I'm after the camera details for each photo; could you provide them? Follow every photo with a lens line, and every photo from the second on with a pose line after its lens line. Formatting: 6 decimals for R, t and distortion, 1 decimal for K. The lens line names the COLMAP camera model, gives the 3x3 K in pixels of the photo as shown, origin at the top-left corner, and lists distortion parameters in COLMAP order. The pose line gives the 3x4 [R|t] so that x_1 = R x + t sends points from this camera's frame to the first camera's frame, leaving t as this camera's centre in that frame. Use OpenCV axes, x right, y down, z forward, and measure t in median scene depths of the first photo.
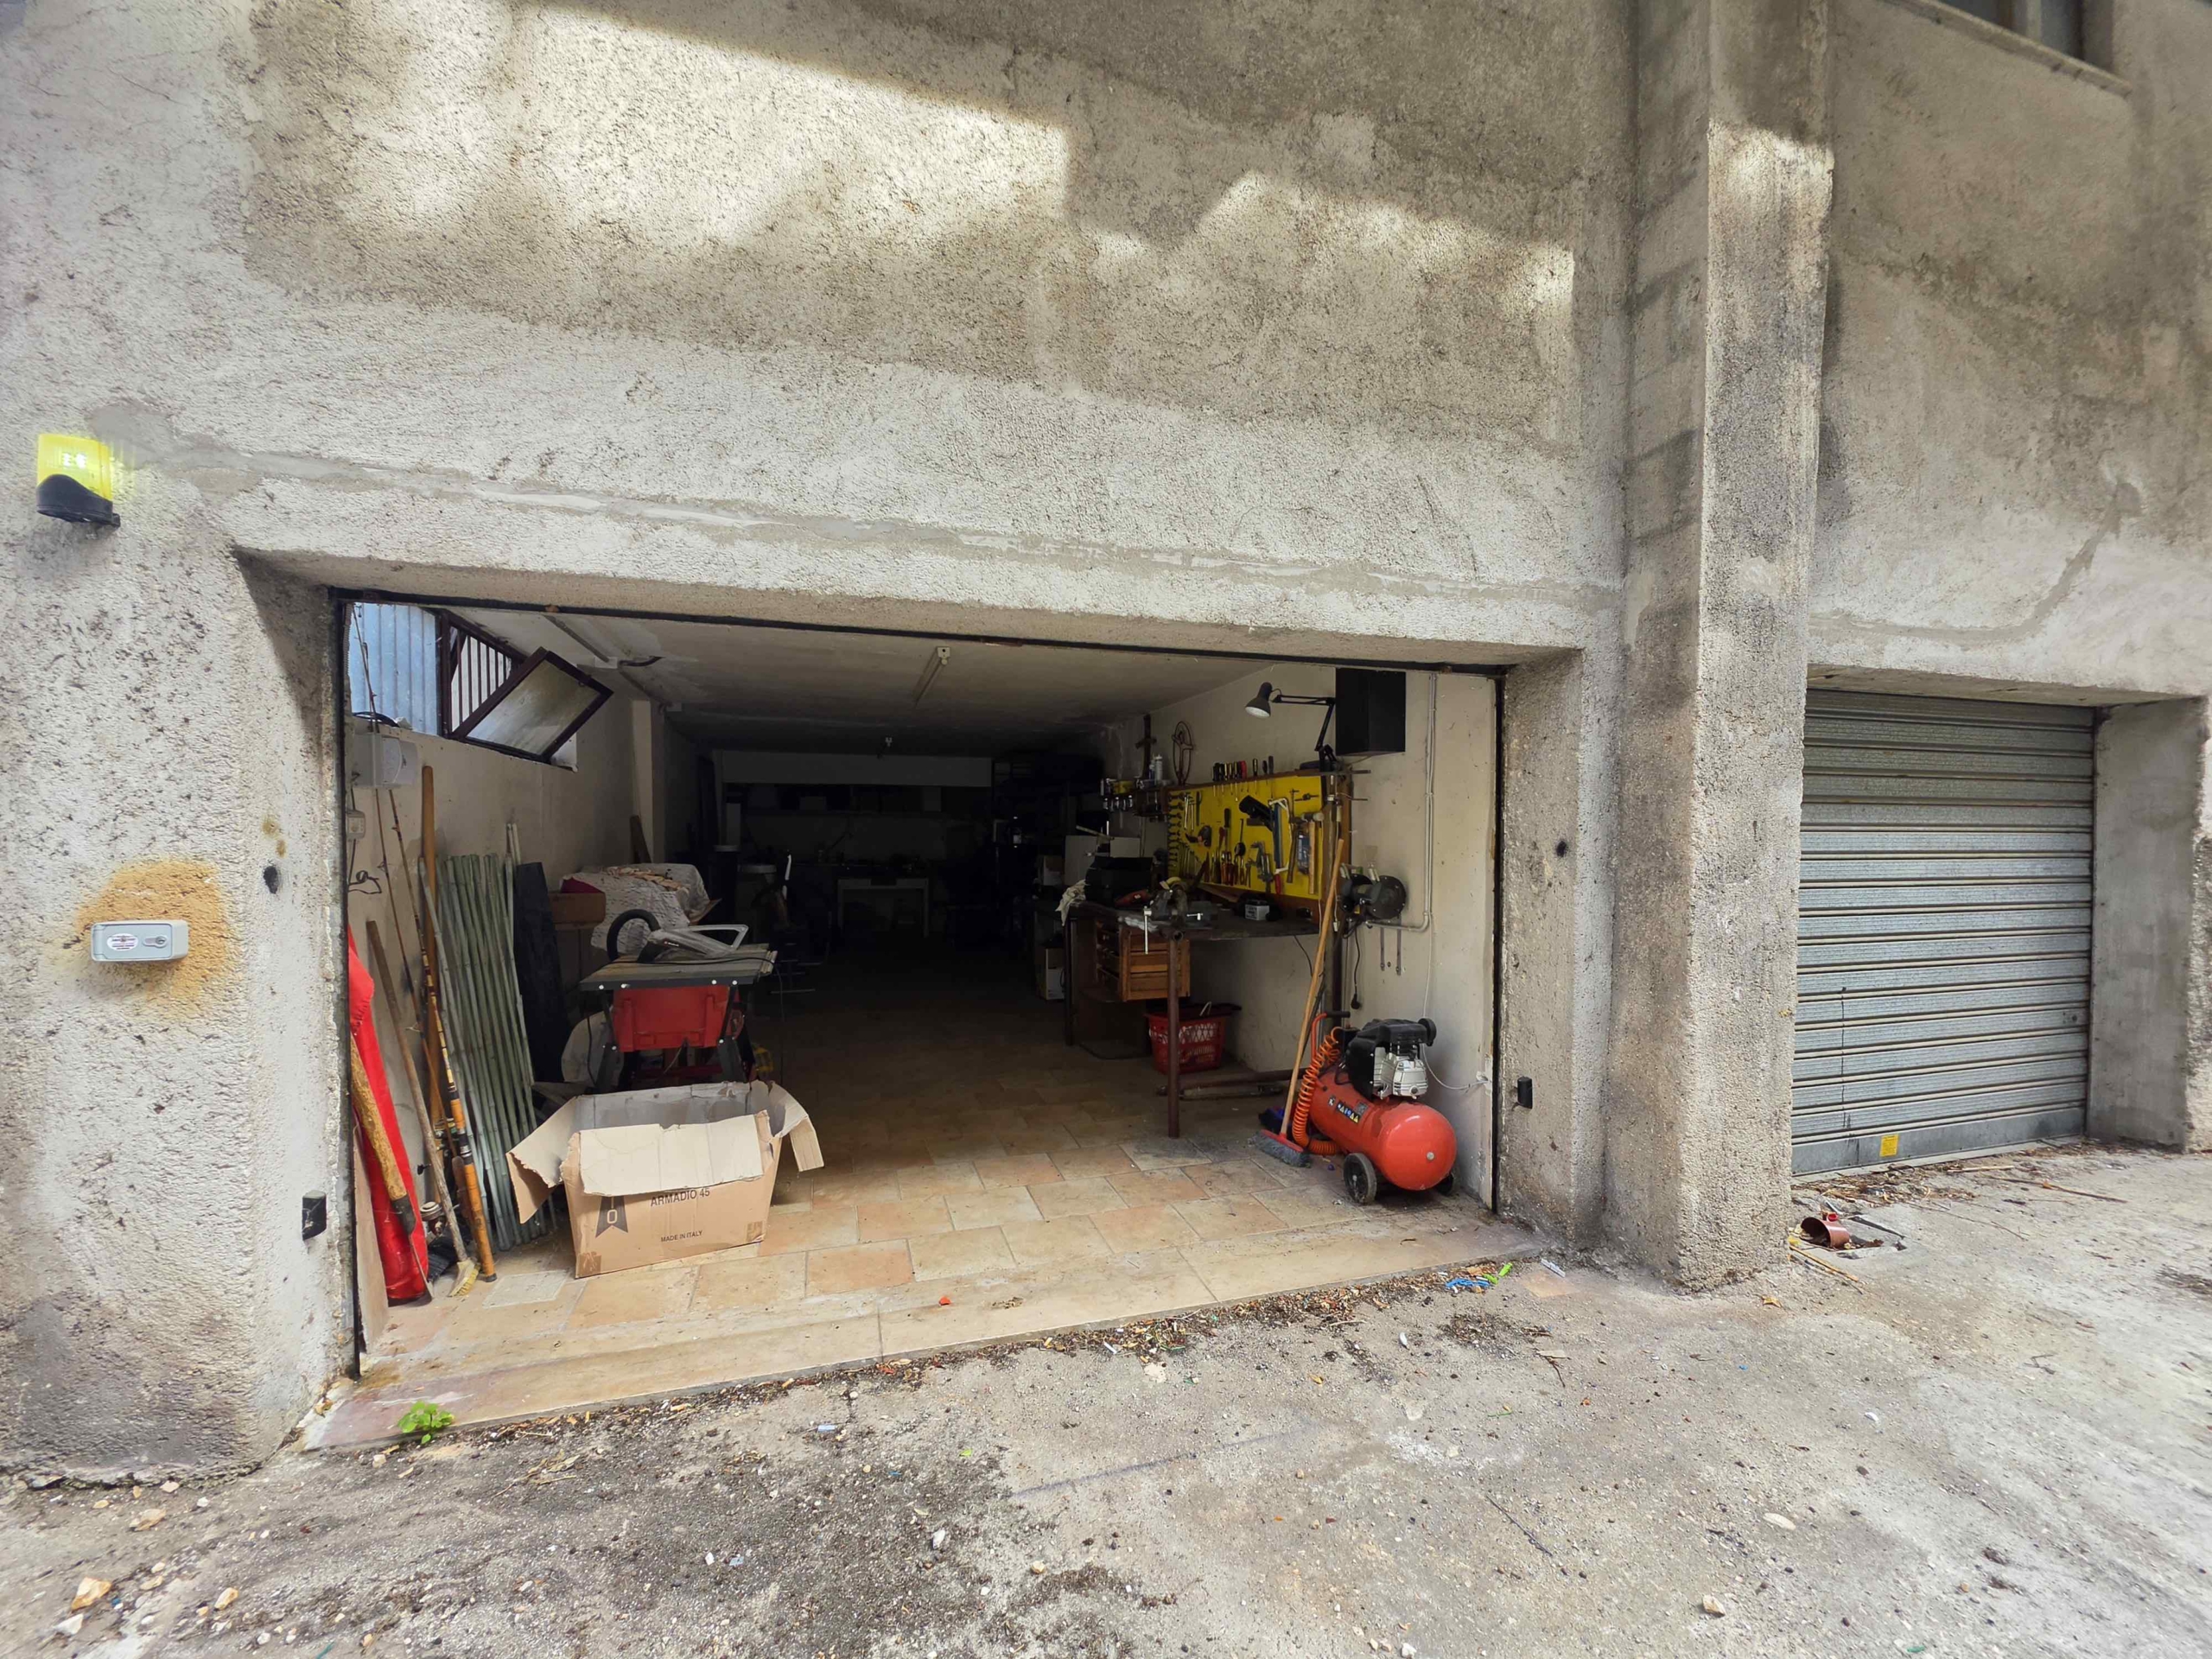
lens RADIAL K [[878.7, 0, 1095.7], [0, 878.7, 852.2], [0, 0, 1]] dist [-0.001848, 0.000064]
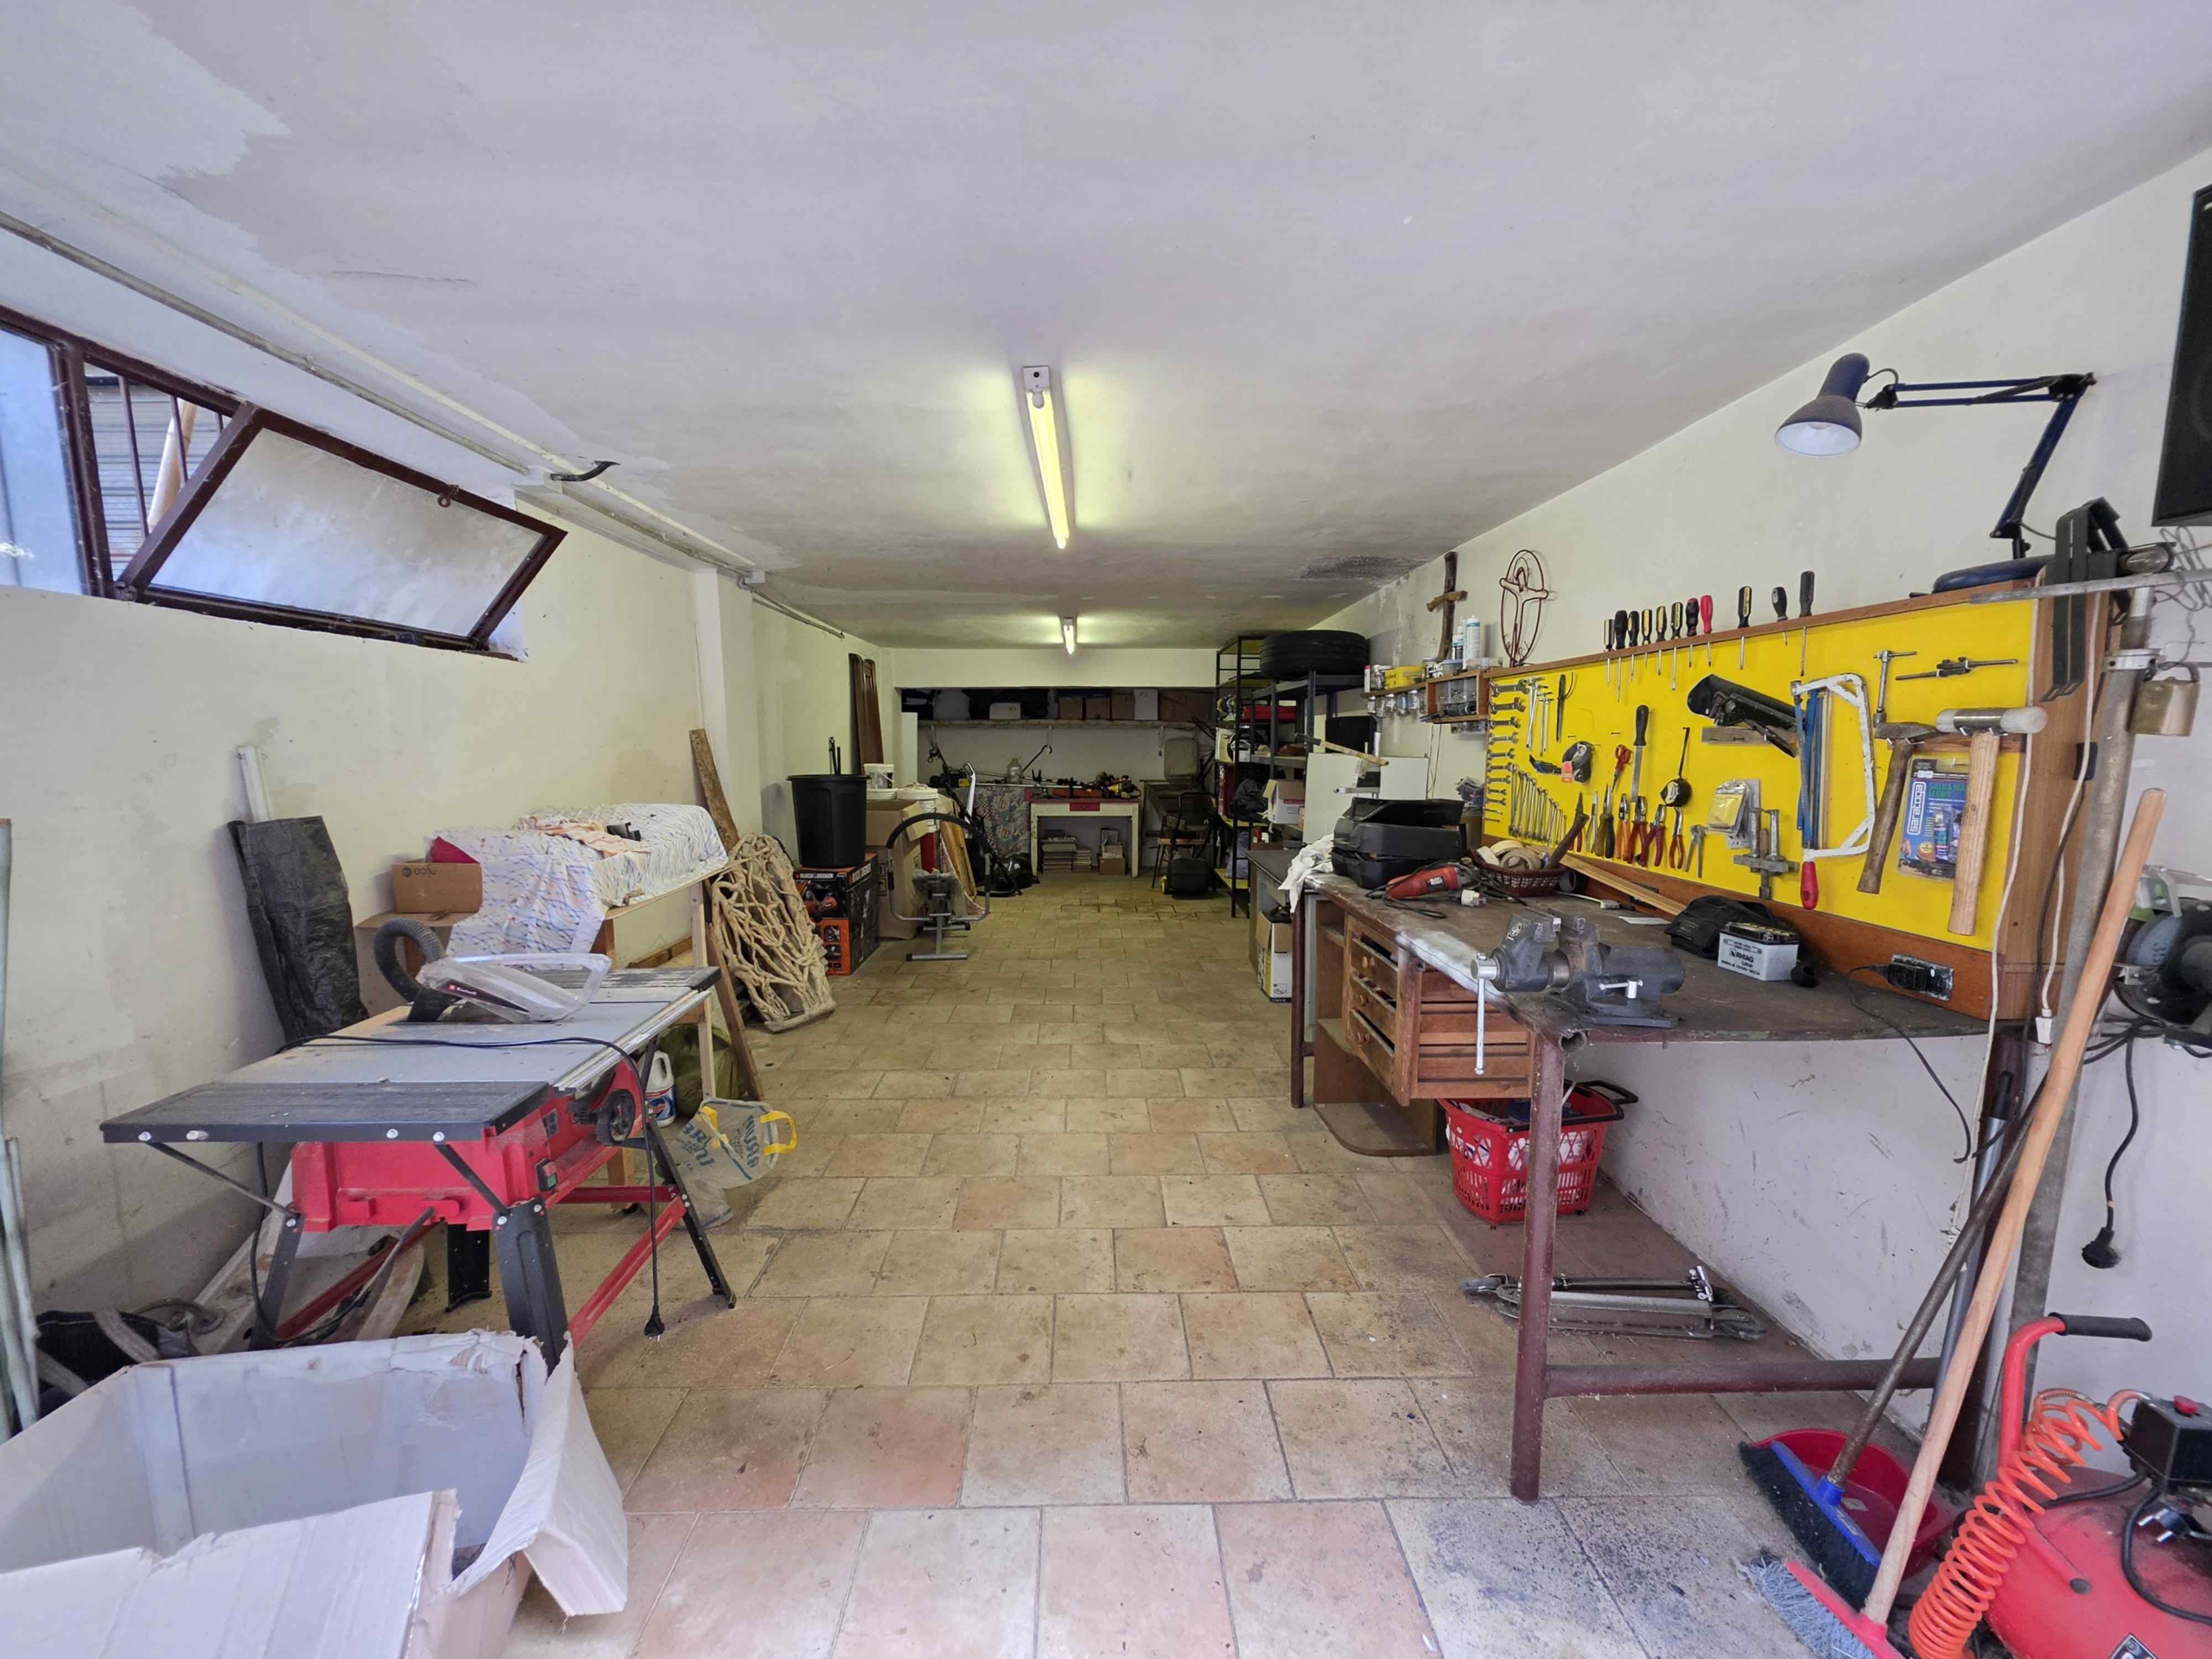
lens RADIAL K [[878.7, 0, 1095.7], [0, 878.7, 852.2], [0, 0, 1]] dist [-0.001848, 0.000064]
pose [[0.959838, 0.031978, -0.278728, -0.000557], [-0.003404, 0.994737, 0.102405, -0.019742], [0.280535, -0.097343, 0.954895, 0.482782]]
